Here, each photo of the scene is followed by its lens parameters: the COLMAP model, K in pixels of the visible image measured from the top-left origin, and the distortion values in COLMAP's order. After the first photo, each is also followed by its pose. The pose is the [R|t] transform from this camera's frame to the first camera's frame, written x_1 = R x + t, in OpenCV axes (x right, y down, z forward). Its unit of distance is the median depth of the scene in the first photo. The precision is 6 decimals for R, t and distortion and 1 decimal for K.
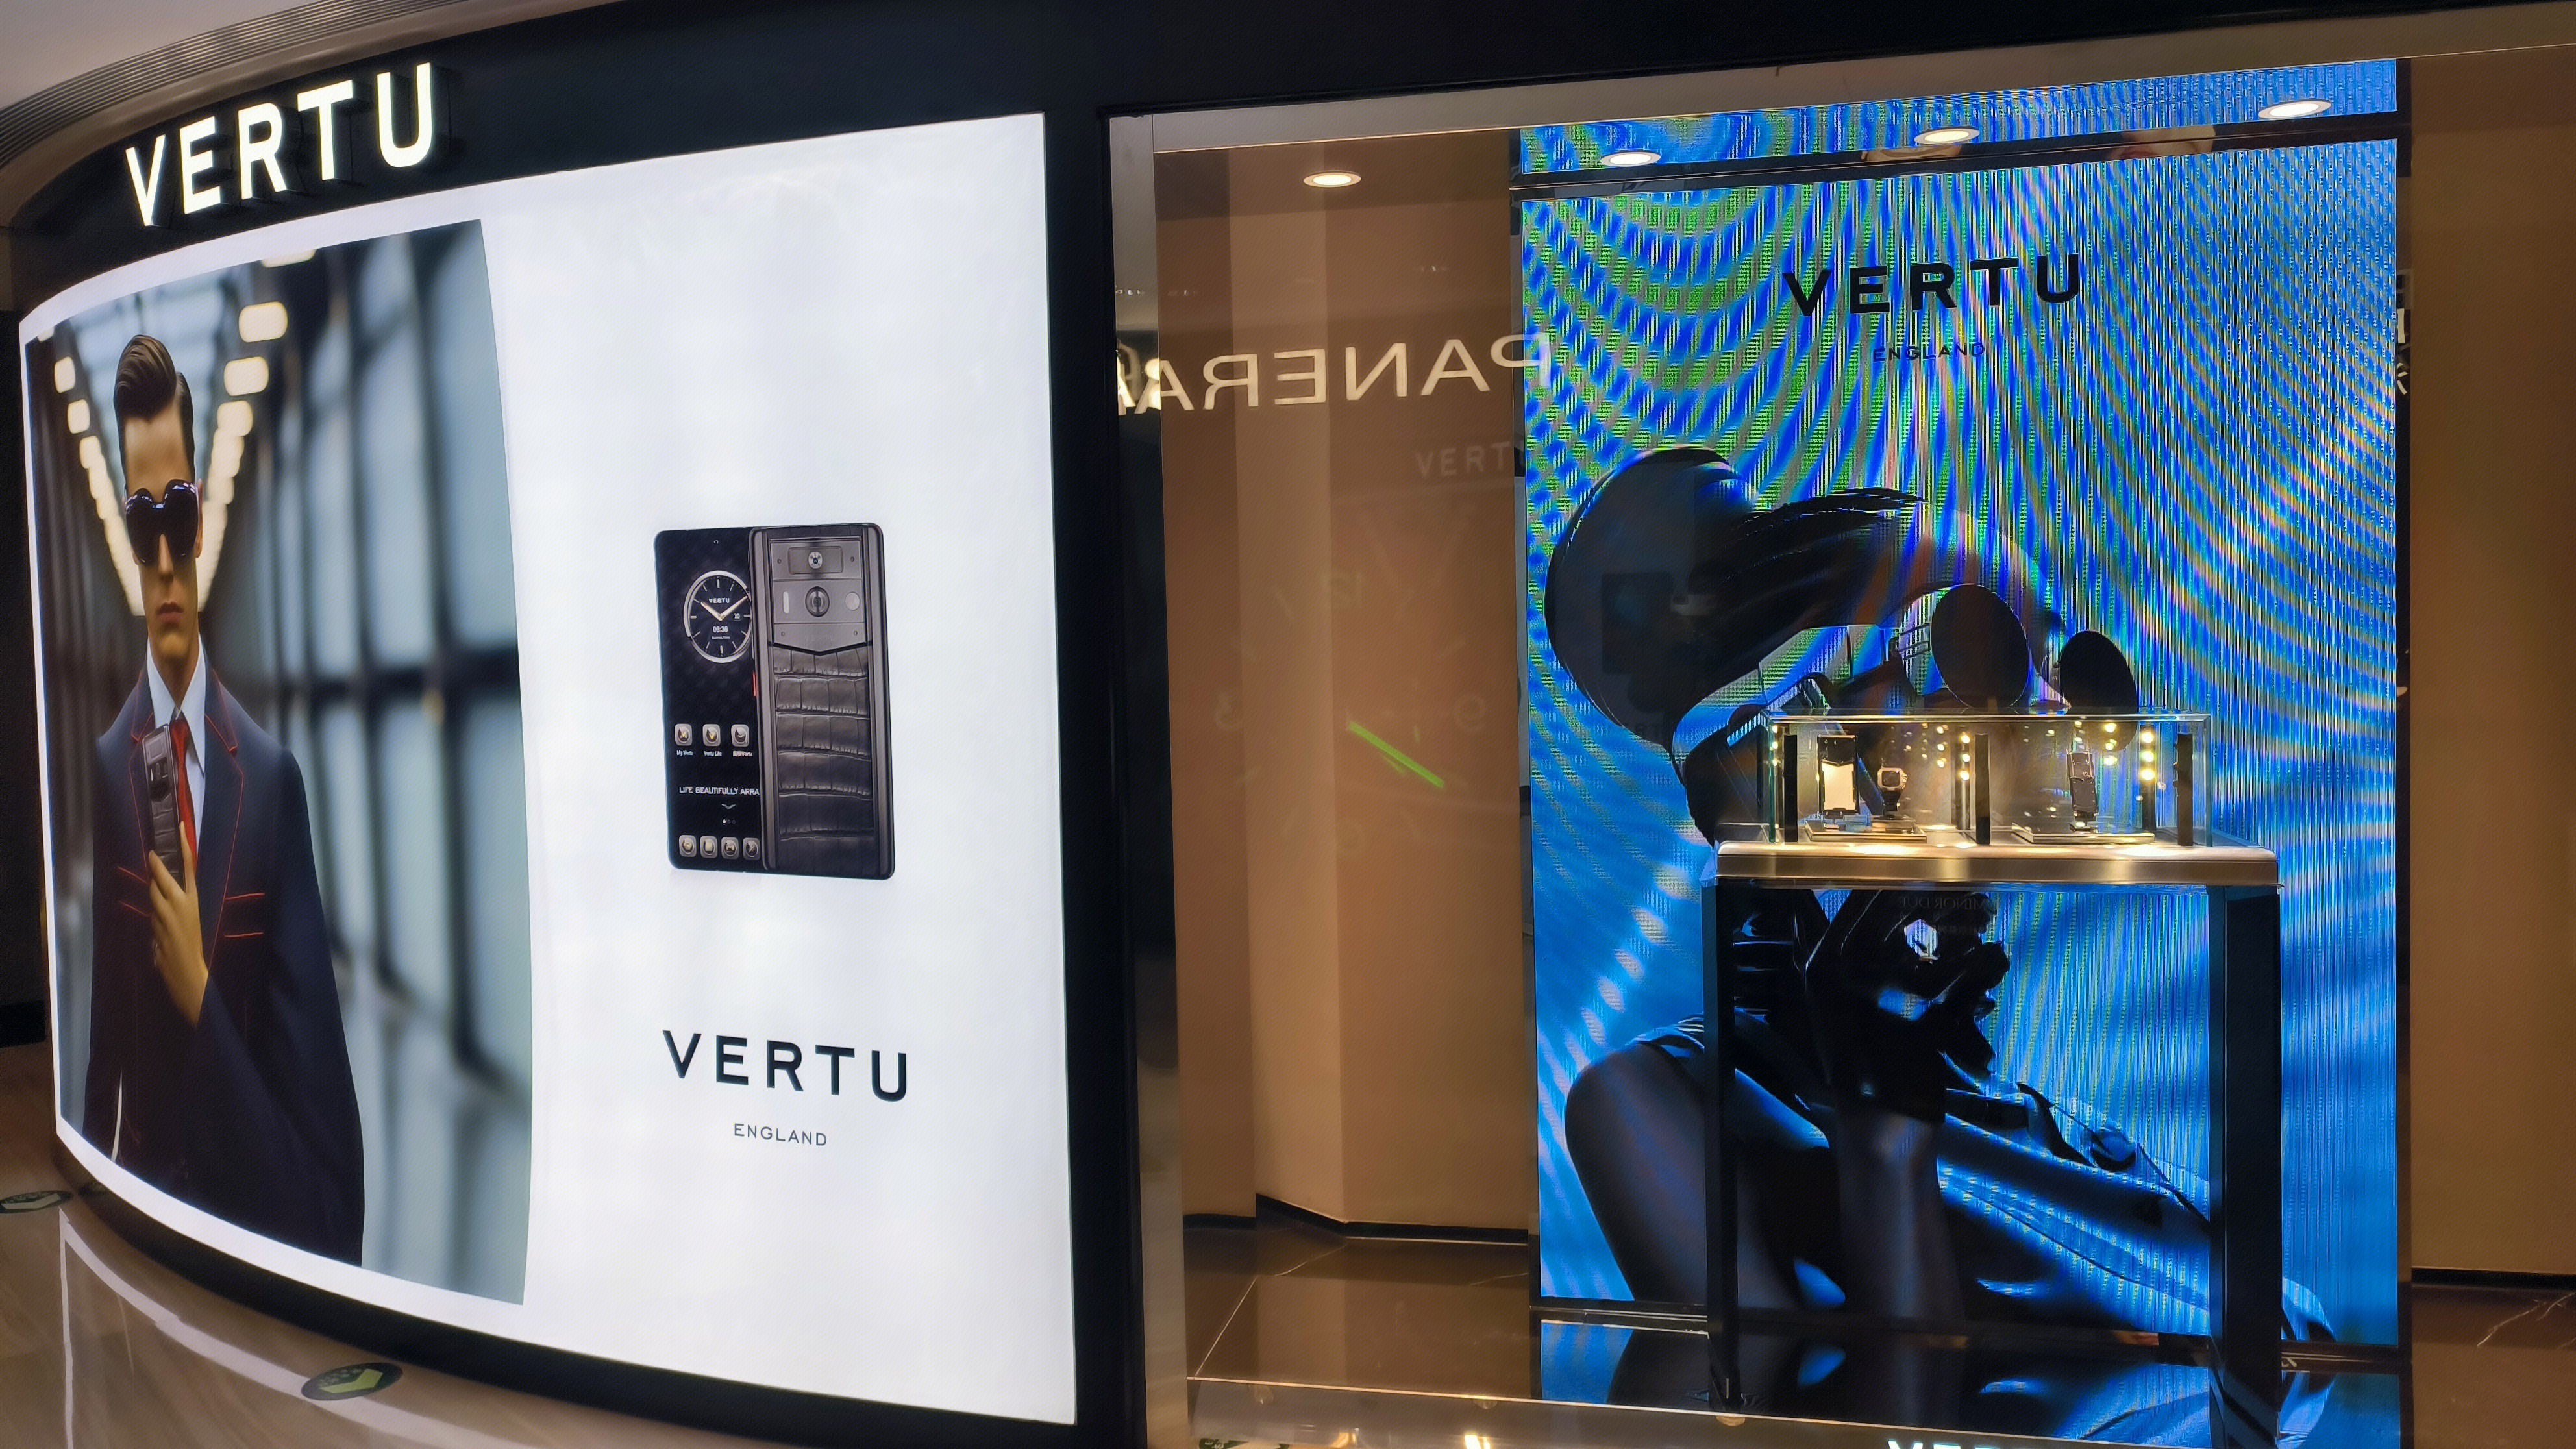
lens RADIAL K [[1867.6, 0, 1288.0], [0, 1867.6, 724.5], [0, 0, 1]] dist [0.001793, 0.000645]
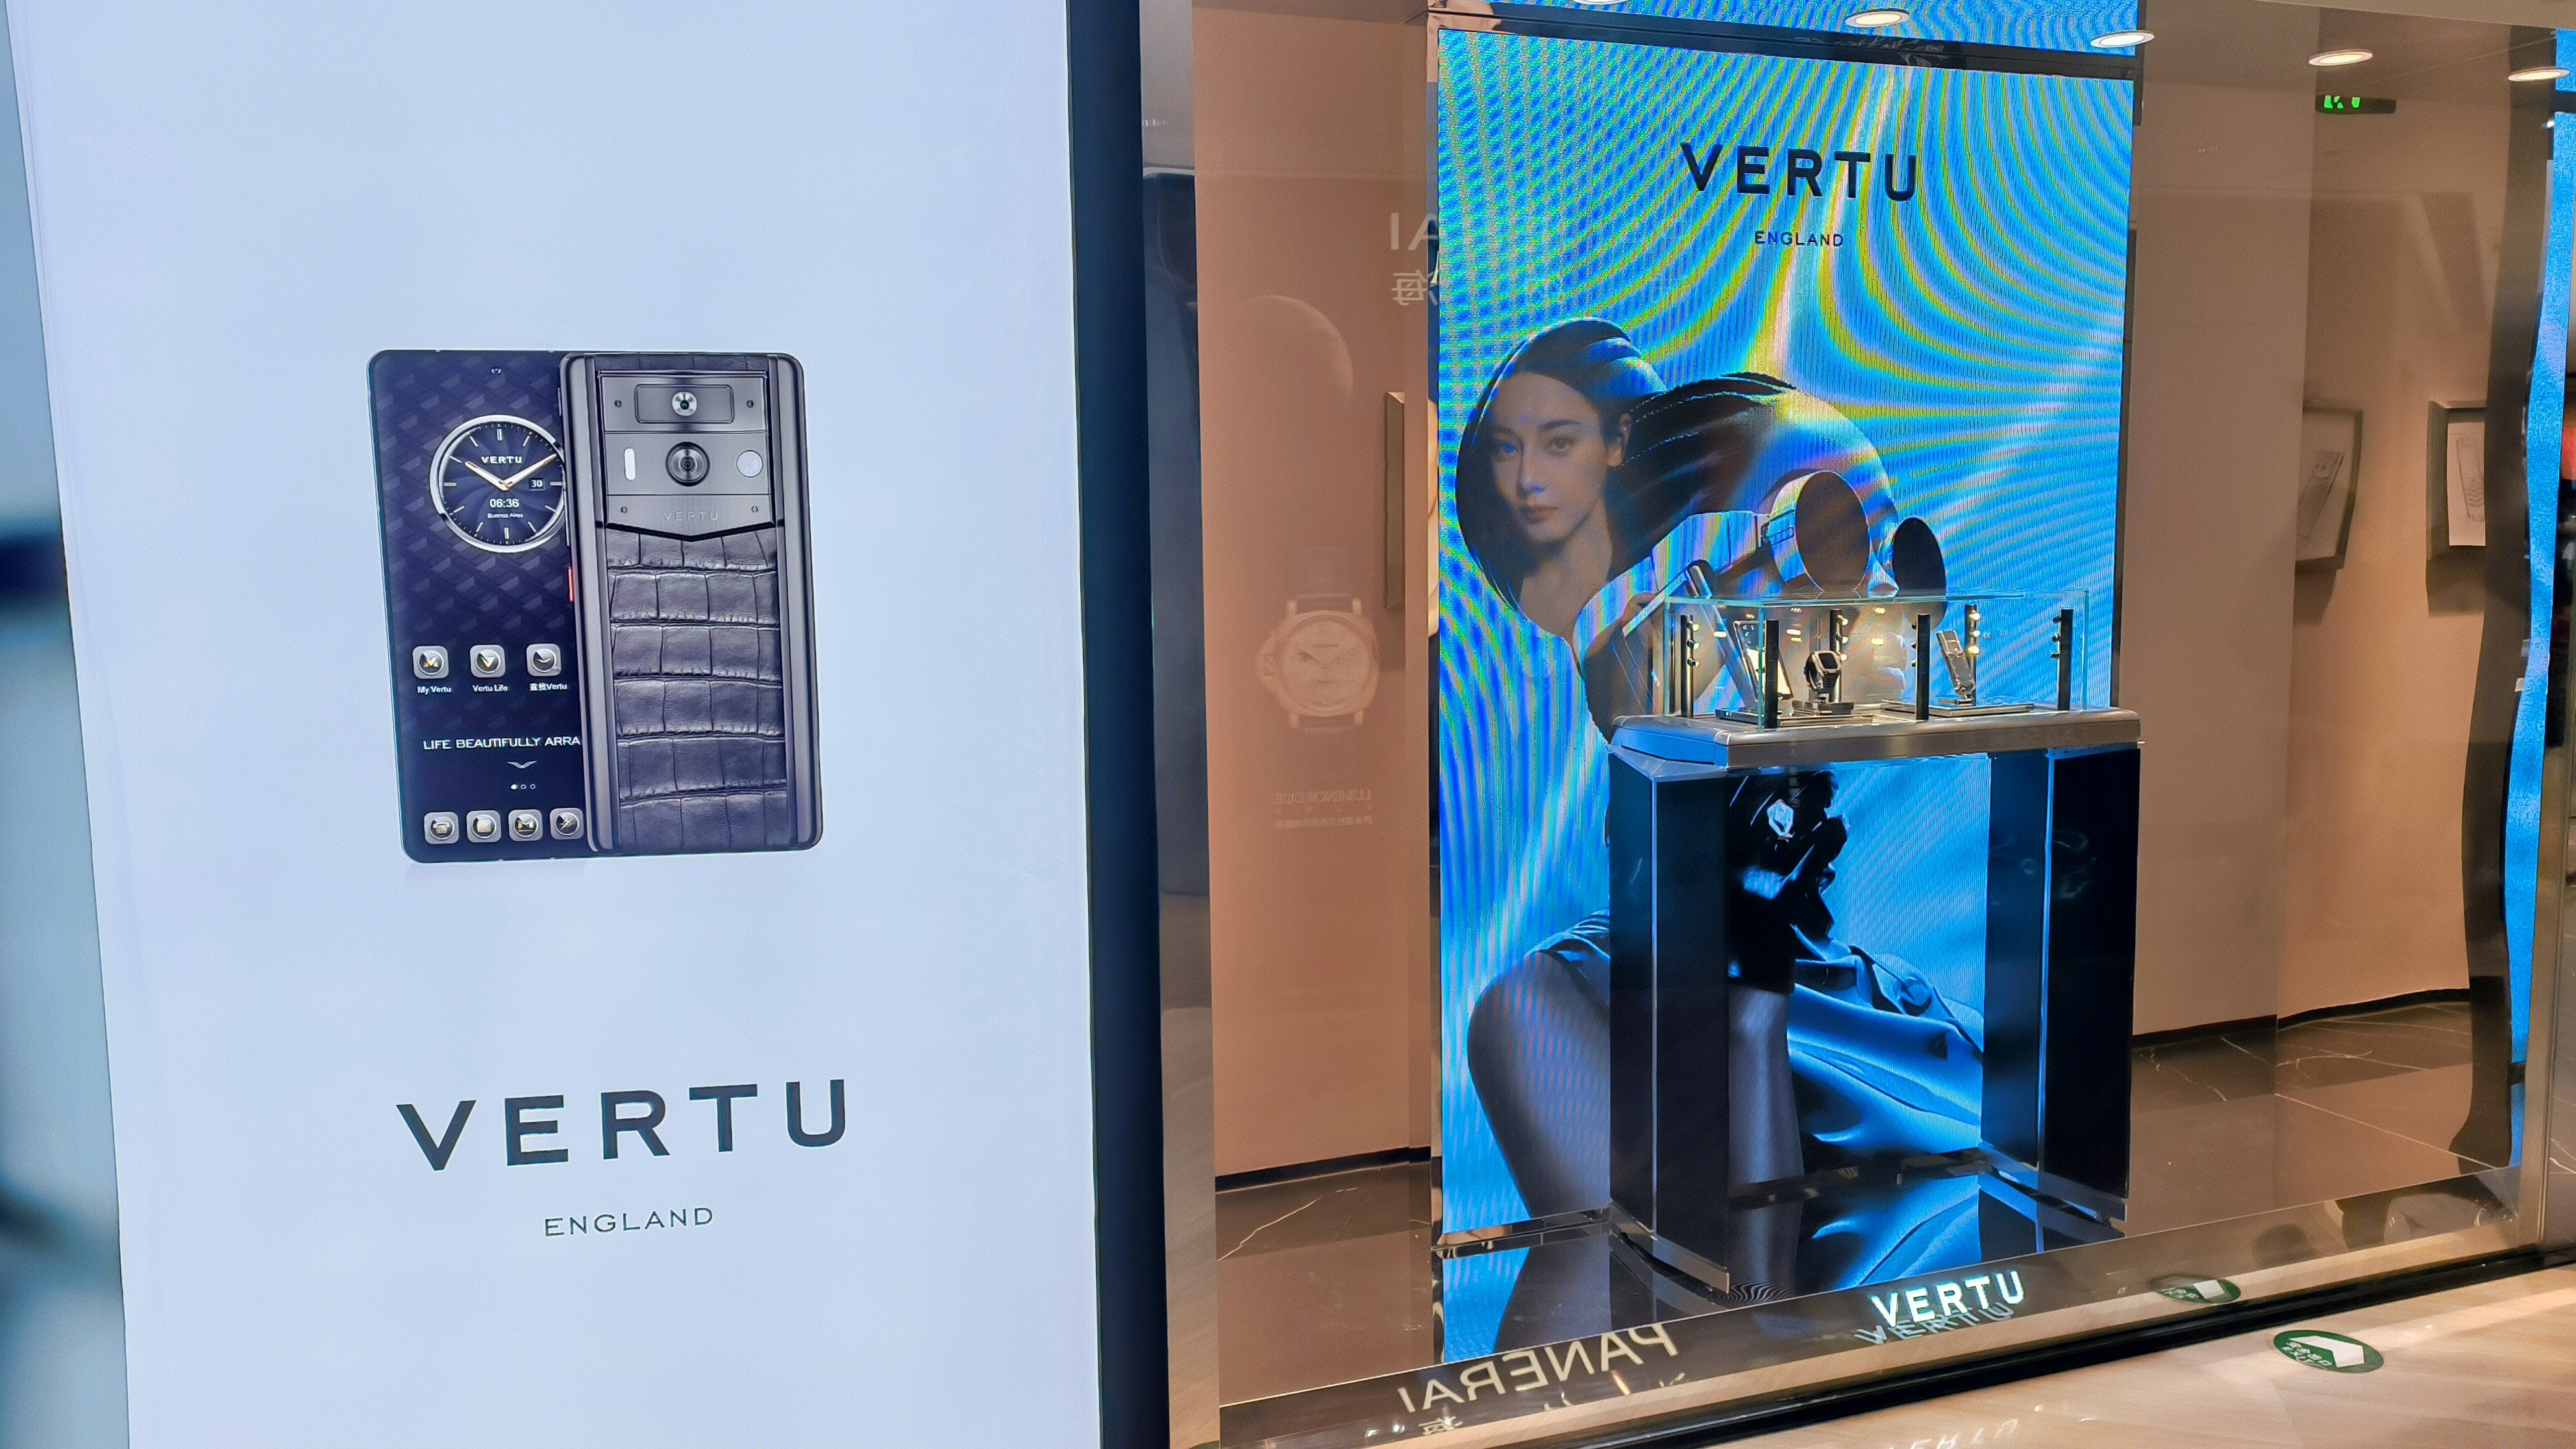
lens RADIAL K [[1921.5, 0, 1207.1], [0, 1921.5, 766.6], [0, 0, 1]] dist [0.002357, -0.000372]
pose [[0.834071, -0.063350, 0.548007, -0.490426], [0.028878, 0.997036, 0.071304, 0.001702], [-0.550900, -0.043647, 0.833429, 0.285771]]
